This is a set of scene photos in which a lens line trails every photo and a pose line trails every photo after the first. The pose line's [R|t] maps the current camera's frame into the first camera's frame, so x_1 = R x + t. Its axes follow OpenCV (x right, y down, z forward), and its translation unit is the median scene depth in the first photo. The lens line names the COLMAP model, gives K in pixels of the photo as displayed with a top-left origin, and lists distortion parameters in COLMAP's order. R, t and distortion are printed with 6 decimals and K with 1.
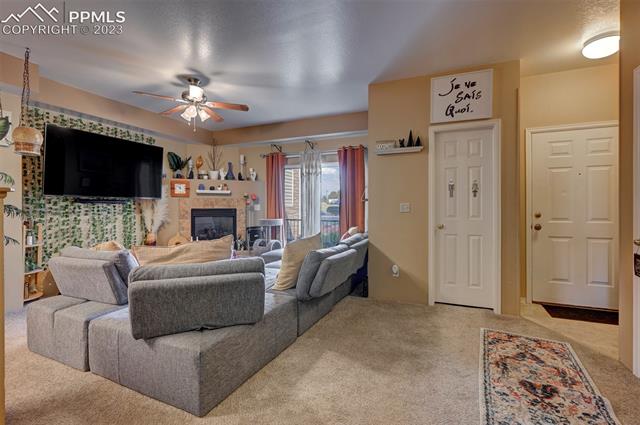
lens RADIAL K [[297.2, 0, 326.5], [0, 297.2, 207.9], [0, 0, 1]] dist [0.003897, 0.000128]
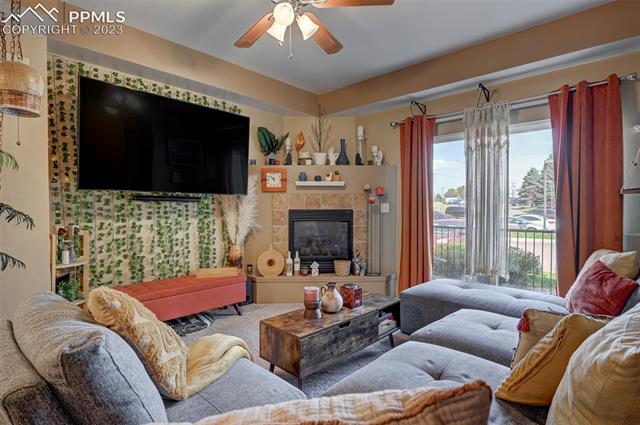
lens RADIAL K [[325.0, 0, 318.7], [0, 325.0, 211.8], [0, 0, 1]] dist [-0.001370, -0.000001]
pose [[0.940108, 0.003289, -0.340860, -0.152155], [-0.000088, 0.999956, 0.009404, 0.000629], [0.340876, -0.008811, 0.940067, 0.358930]]
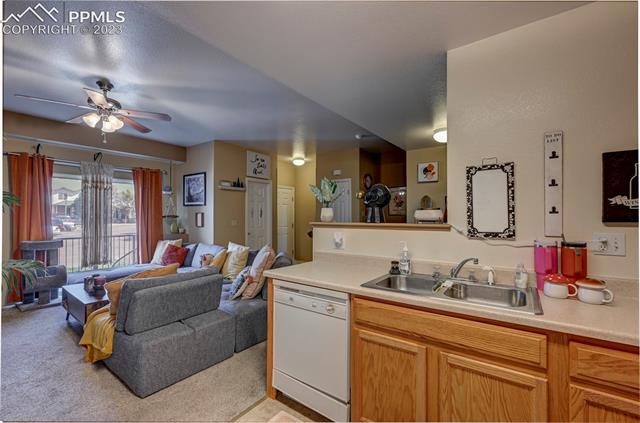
lens RADIAL K [[277.4, 0, 320.3], [0, 277.4, 213.8], [0, 0, 1]] dist [-0.000421, -0.000006]
pose [[0.209507, 0.003363, 0.977801, -0.826143], [-0.000347, 0.999994, -0.003365, -0.035739], [-0.977807, 0.000366, 0.209507, 0.157876]]
